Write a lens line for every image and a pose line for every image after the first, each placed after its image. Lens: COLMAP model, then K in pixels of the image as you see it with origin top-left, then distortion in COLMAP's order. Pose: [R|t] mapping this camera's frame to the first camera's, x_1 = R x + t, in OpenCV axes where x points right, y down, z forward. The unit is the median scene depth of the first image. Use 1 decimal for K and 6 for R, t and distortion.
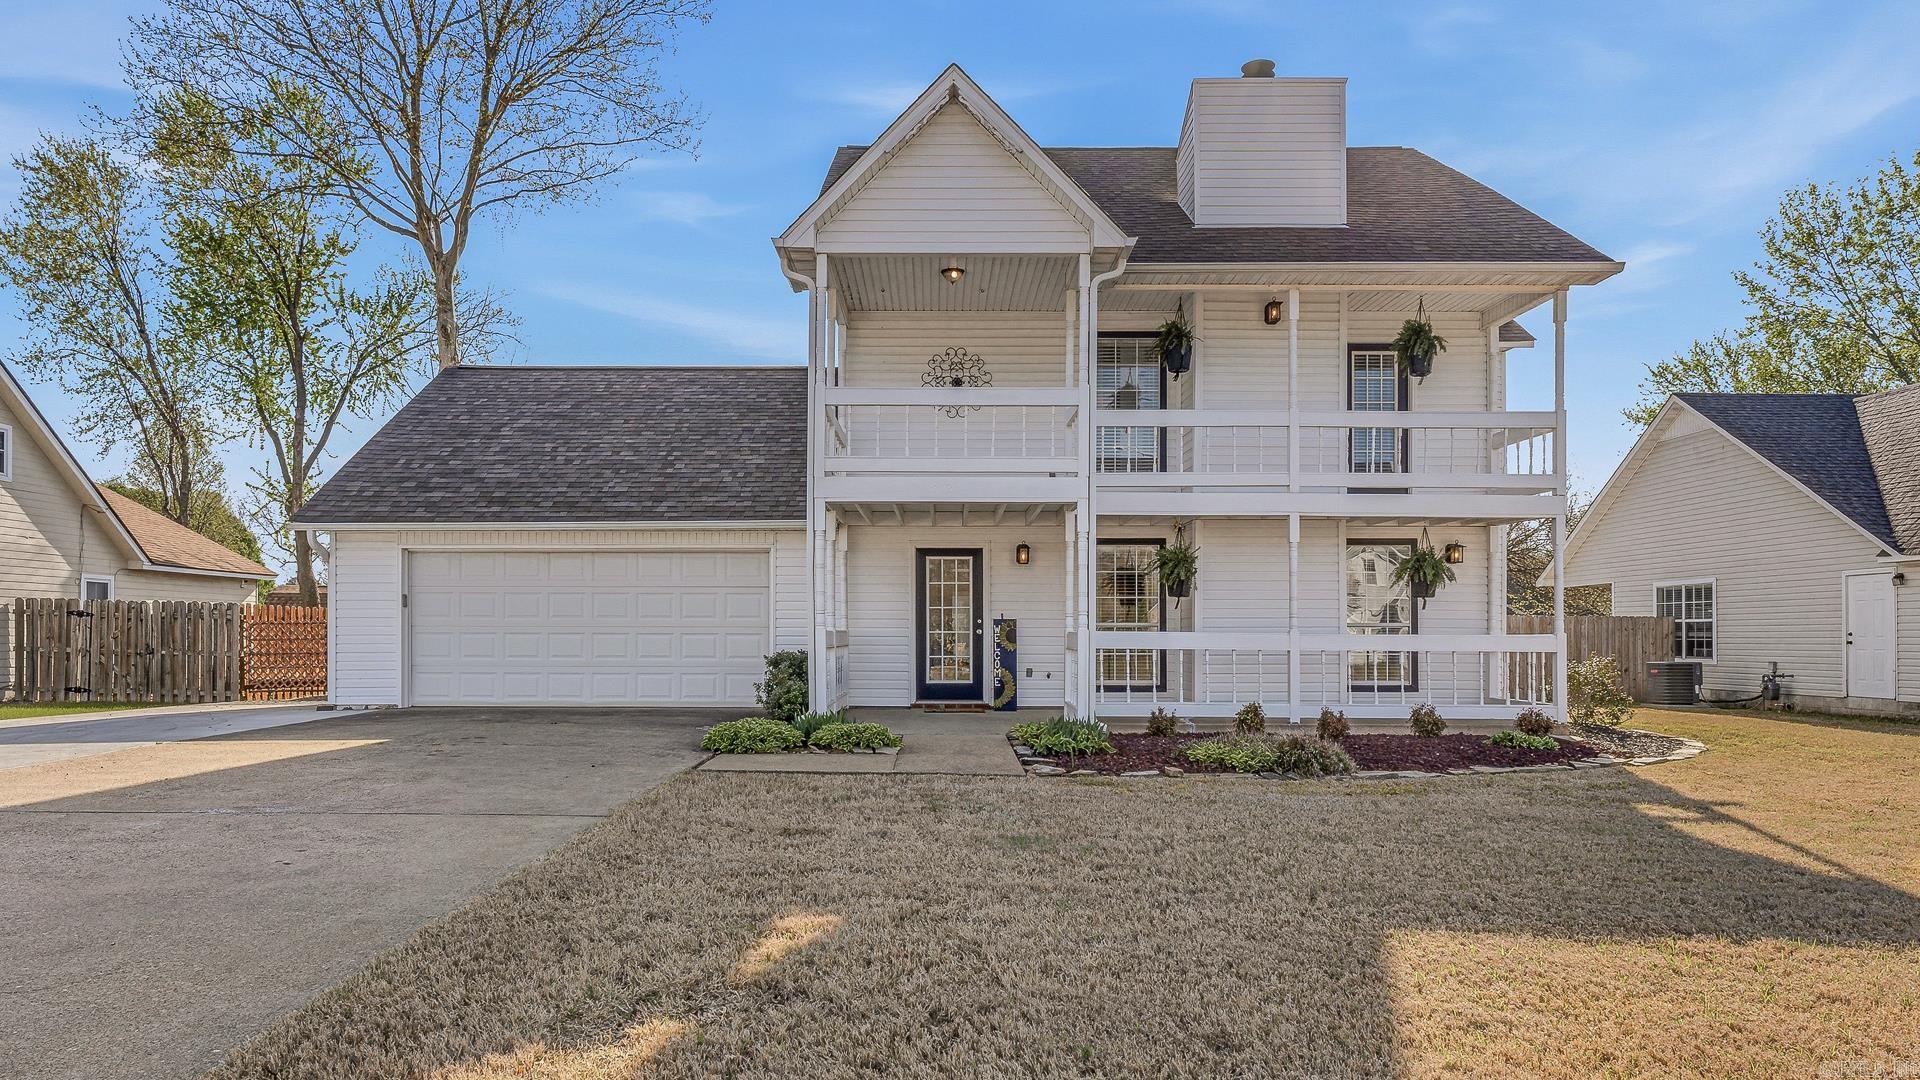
lens RADIAL K [[1129.5, 0, 953.5], [0, 1129.5, 551.3], [0, 0, 1]] dist [-0.006693, 0.000655]
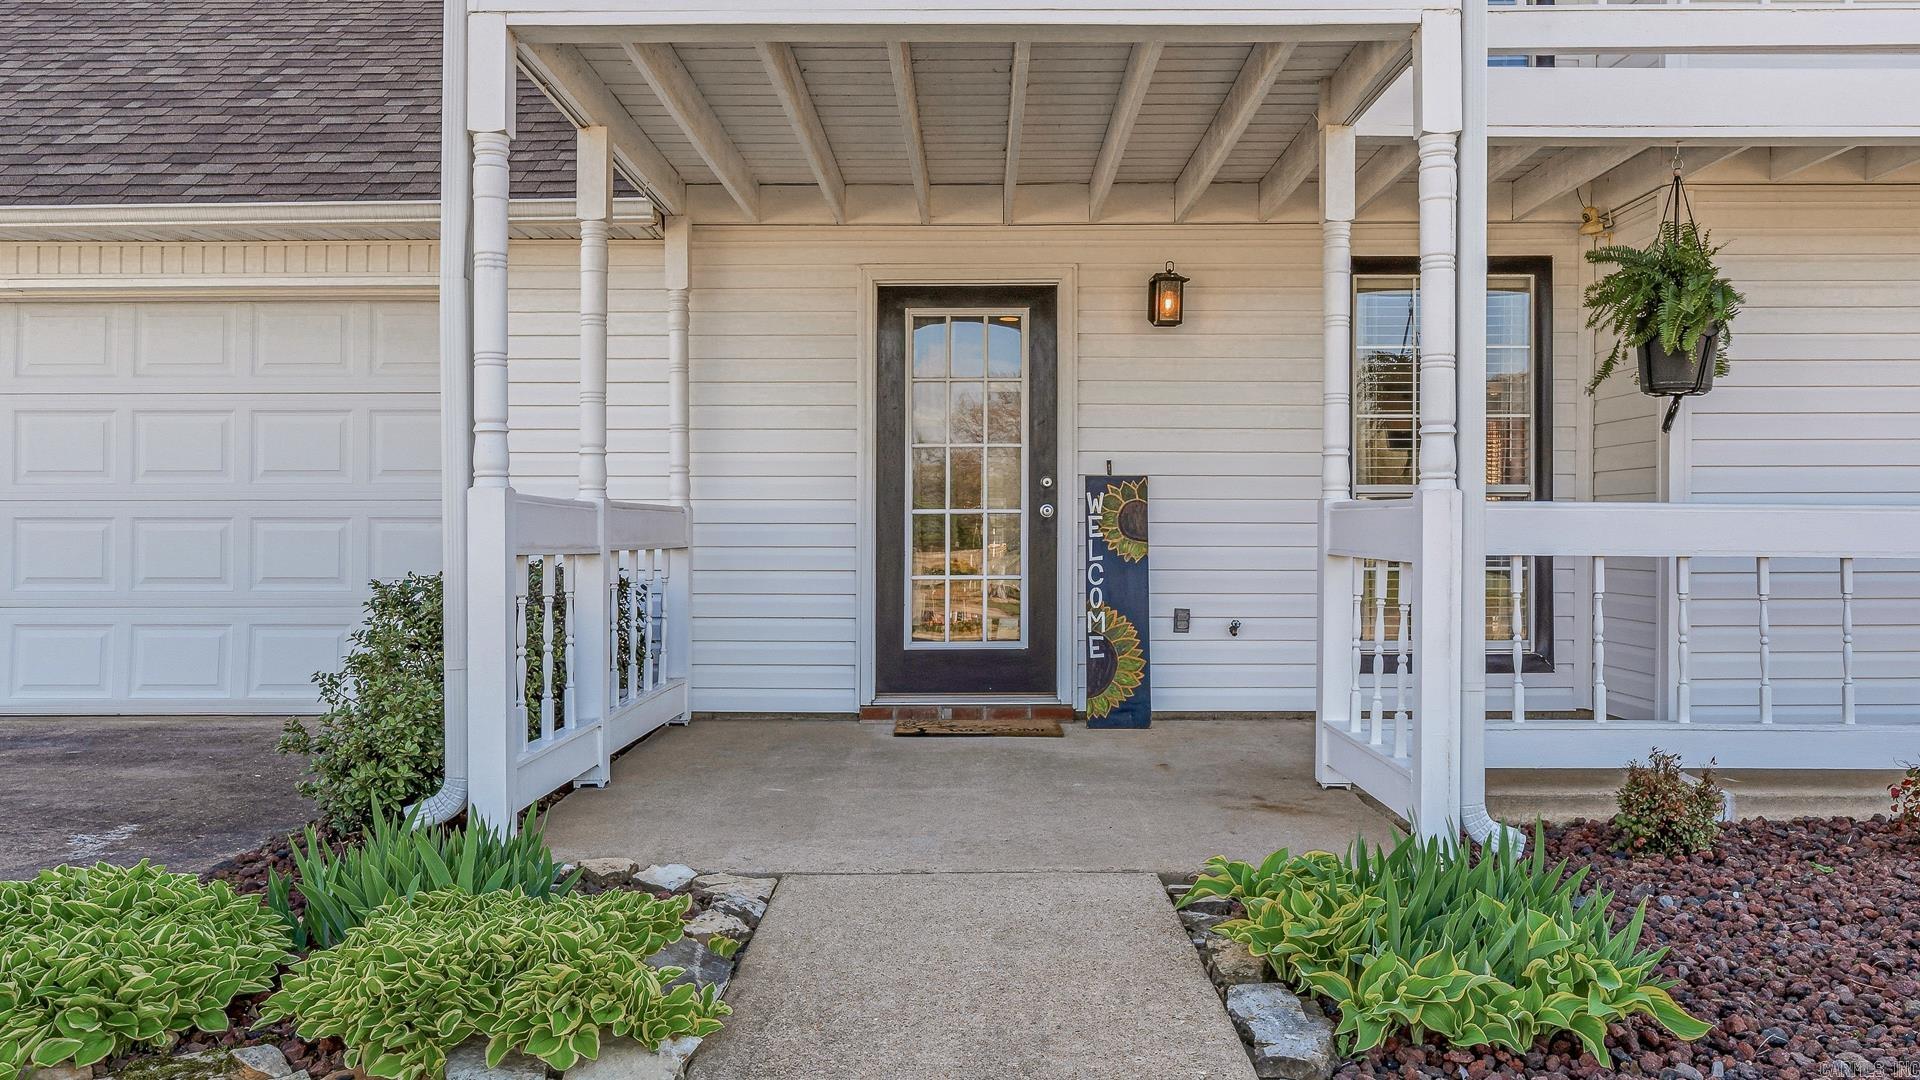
lens RADIAL K [[1598.1, 0, 966.3], [0, 1598.1, 527.5], [0, 0, 1]] dist [-0.011240, -0.003174]
pose [[0.999922, -0.000064, -0.012463, 0.003070], [0.000934, 0.997558, 0.069841, 0.040650], [0.012428, -0.069847, 0.997480, 0.480789]]
